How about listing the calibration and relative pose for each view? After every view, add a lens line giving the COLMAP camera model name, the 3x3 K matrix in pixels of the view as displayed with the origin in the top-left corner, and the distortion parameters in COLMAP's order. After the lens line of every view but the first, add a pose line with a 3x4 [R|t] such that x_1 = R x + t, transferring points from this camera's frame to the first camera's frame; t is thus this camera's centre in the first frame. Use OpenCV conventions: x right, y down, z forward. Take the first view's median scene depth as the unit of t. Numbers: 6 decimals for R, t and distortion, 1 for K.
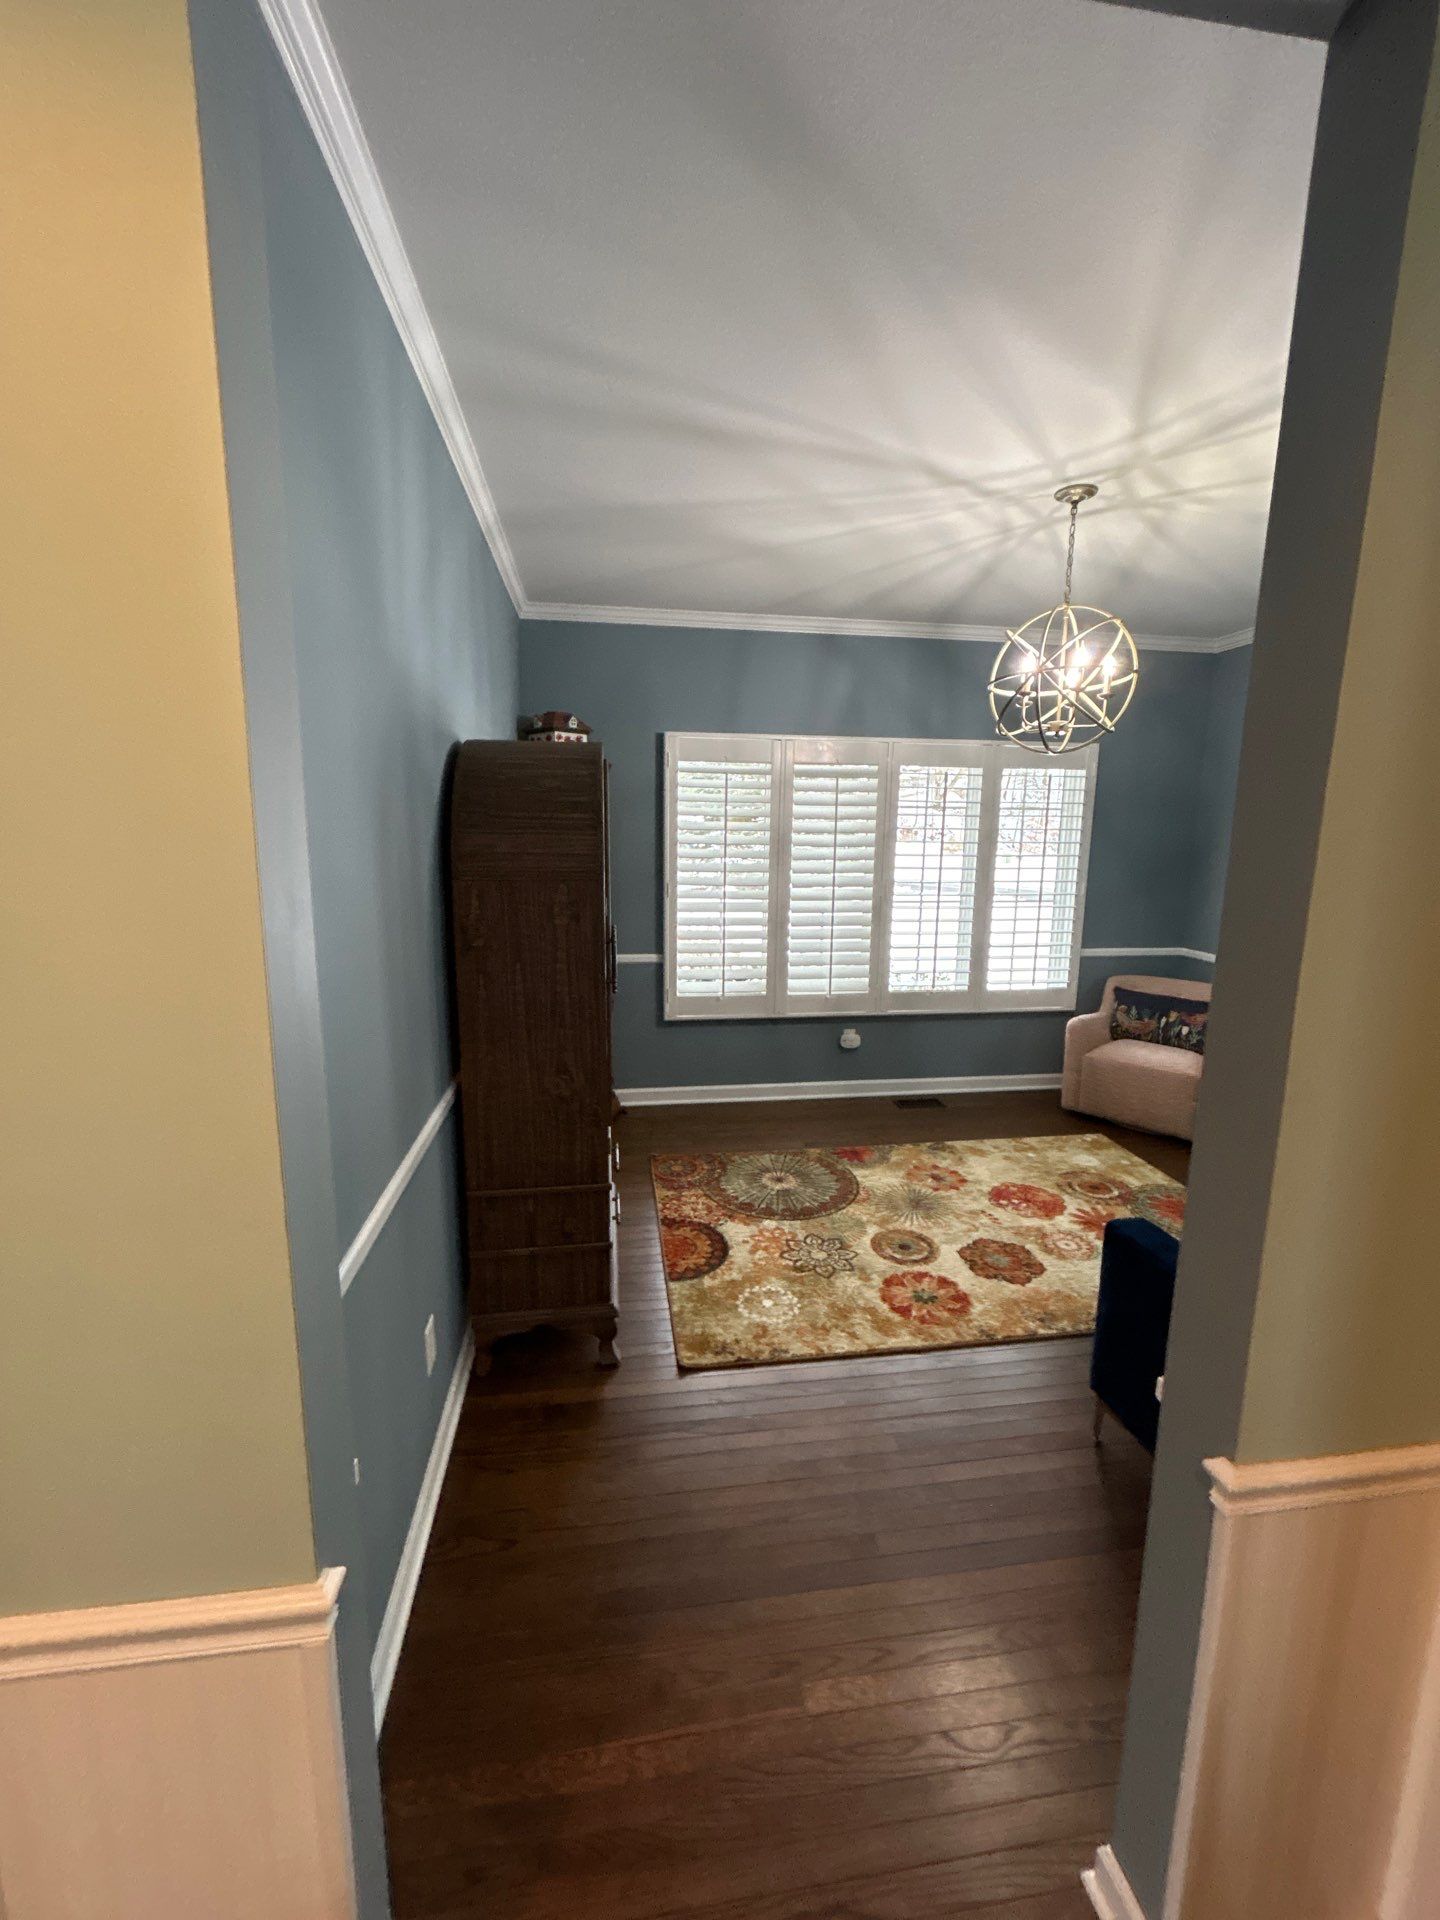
lens RADIAL K [[775.1, 0, 712.8], [0, 775.1, 959.2], [0, 0, 1]] dist [-0.004403, 0.001536]
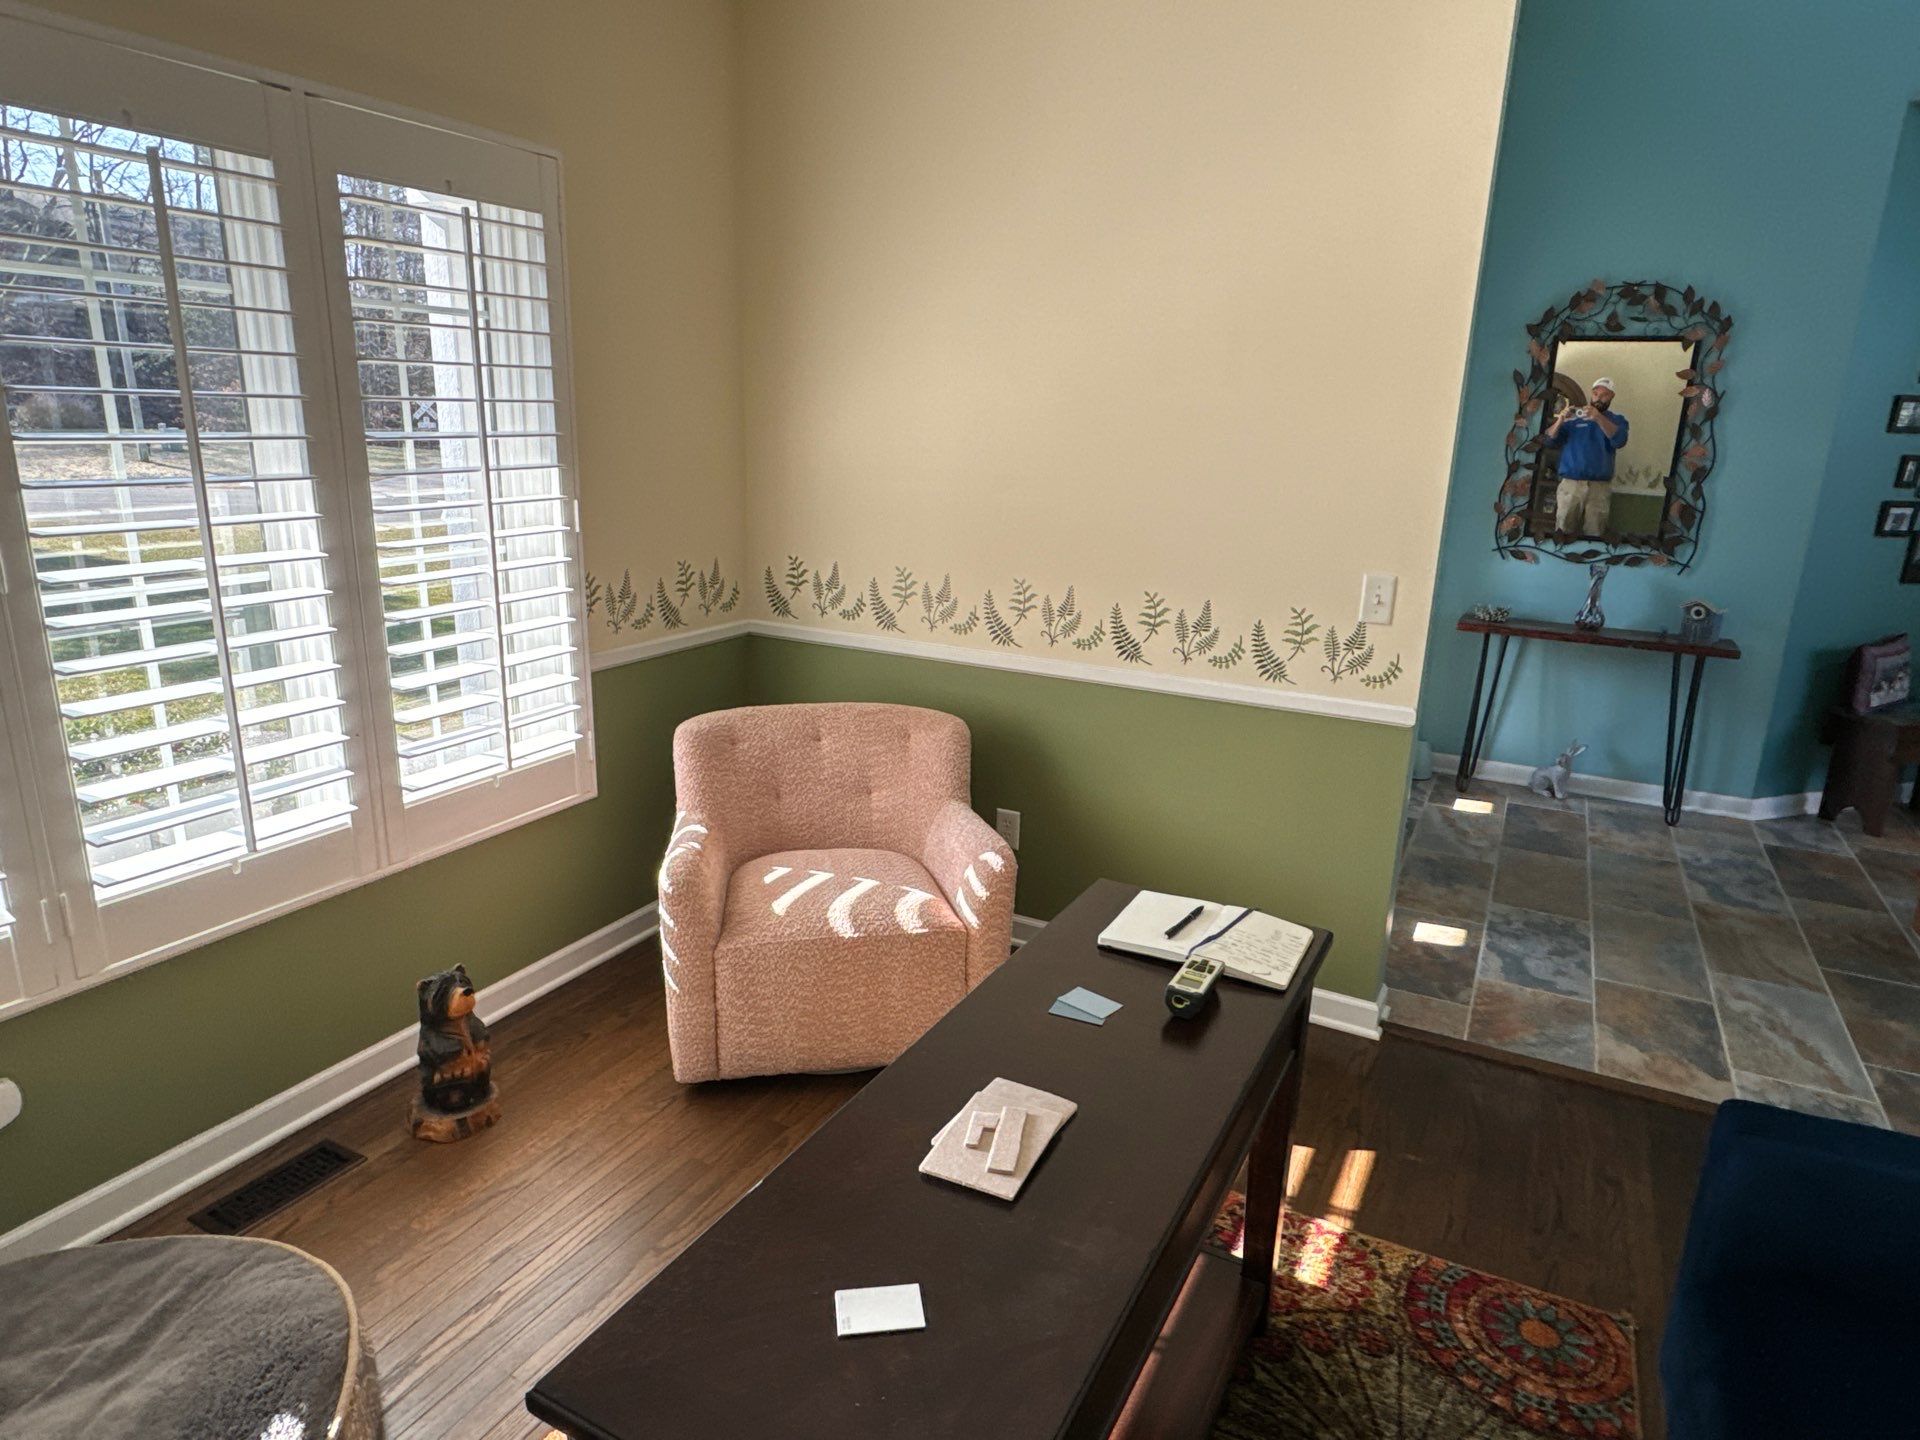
lens RADIAL K [[1143.7, 0, 961.3], [0, 1143.7, 726.5], [0, 0, 1]] dist [-0.006937, 0.006031]
pose [[0.572765, -0.210948, 0.792112, 0.138875], [0.114026, 0.977429, 0.177849, -0.108844], [-0.811750, -0.011545, 0.583891, 0.778089]]
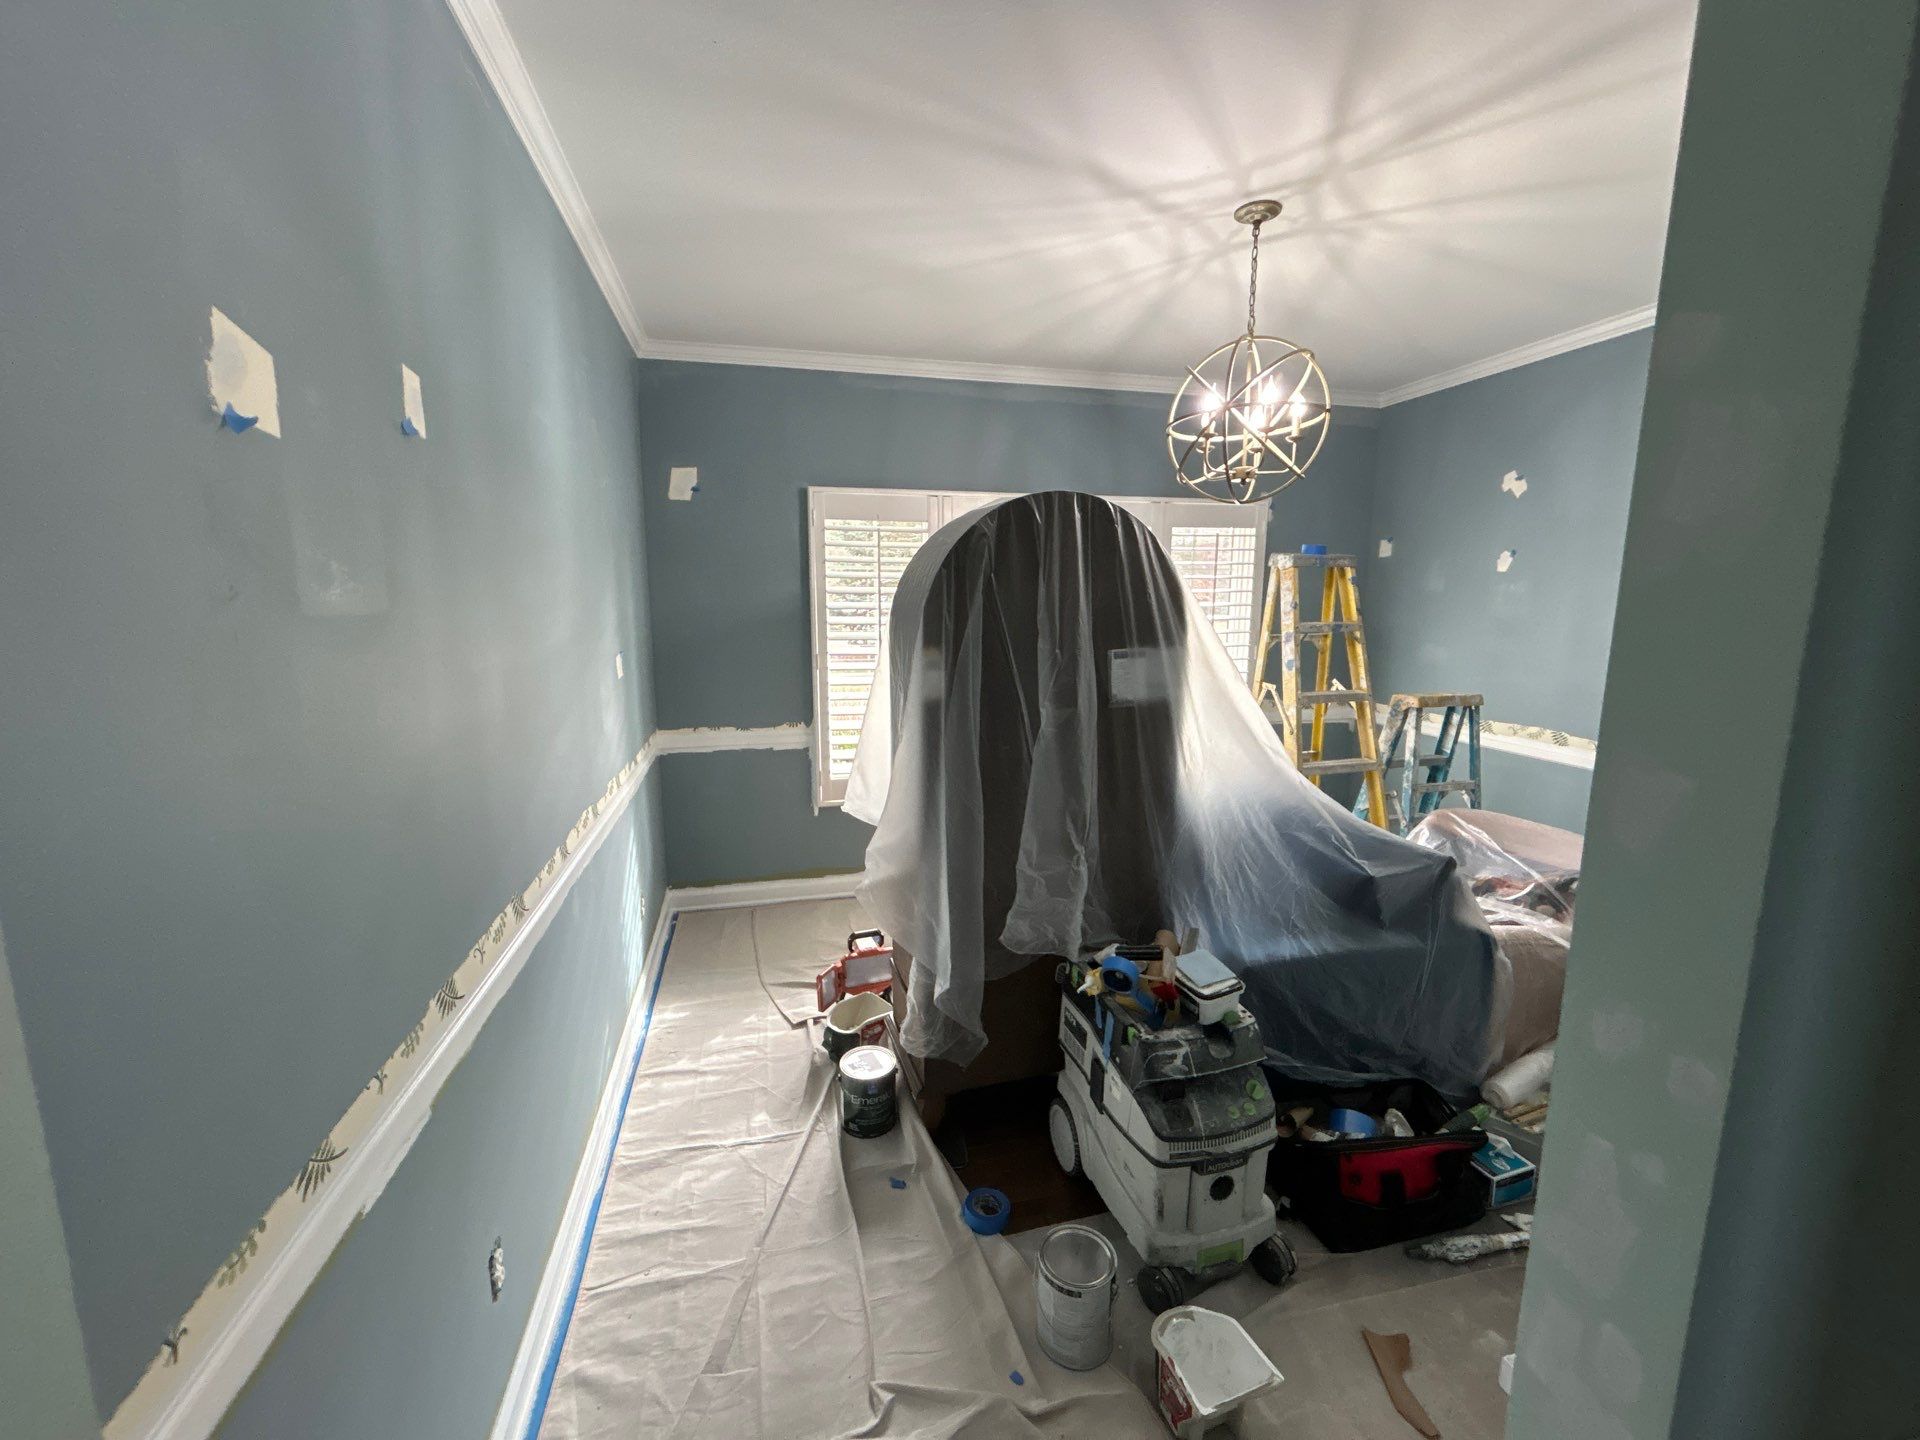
lens RADIAL K [[775.1, 0, 952.9], [0, 775.1, 719.2], [0, 0, 1]] dist [-0.004403, 0.001536]
pose [[0.994487, -0.028541, 0.100901, 0.009417], [0.029797, 0.999496, -0.010965, -0.014325], [-0.100537, 0.013911, 0.994836, 0.139937]]
